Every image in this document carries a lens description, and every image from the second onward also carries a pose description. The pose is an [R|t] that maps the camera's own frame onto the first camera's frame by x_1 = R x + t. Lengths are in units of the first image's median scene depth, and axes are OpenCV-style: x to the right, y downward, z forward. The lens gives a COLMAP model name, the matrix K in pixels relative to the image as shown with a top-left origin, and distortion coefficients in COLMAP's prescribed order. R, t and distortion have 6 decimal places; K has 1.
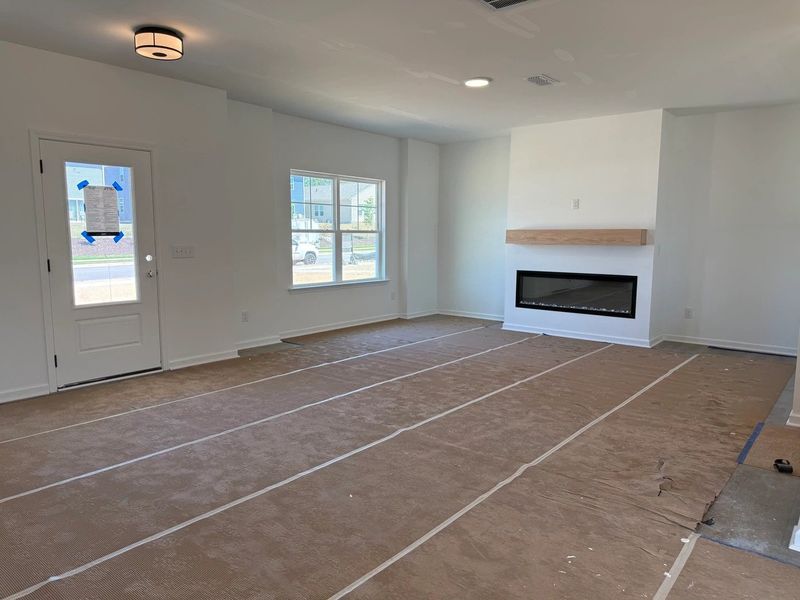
lens RADIAL K [[560.6, 0, 394.2], [0, 560.6, 301.9], [0, 0, 1]] dist [0.053091, -0.073138]
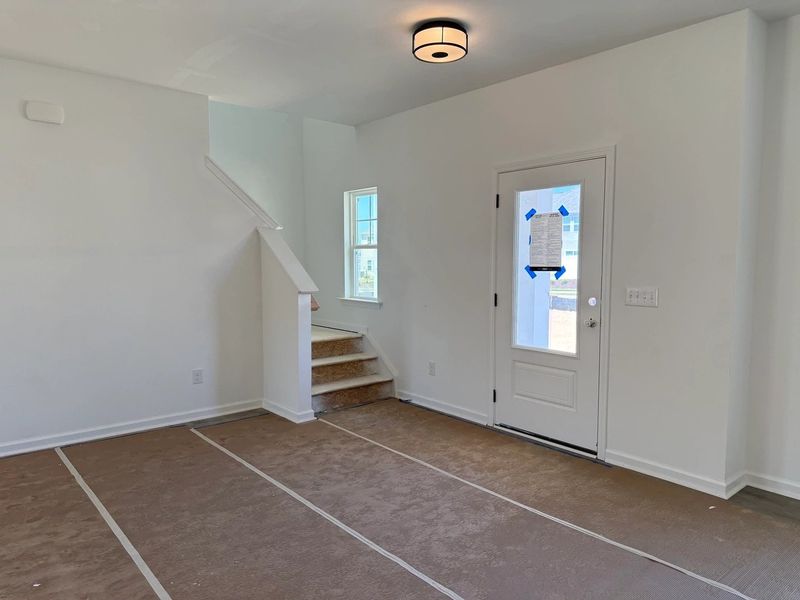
lens RADIAL K [[544.4, 0, 402.2], [0, 544.4, 300.1], [0, 0, 1]] dist [0.004297, -0.000433]
pose [[-0.164984, 0.072711, -0.983612, 0.309730], [-0.121848, 0.988137, 0.093483, -0.114708], [0.978741, 0.135275, -0.154167, 0.853483]]
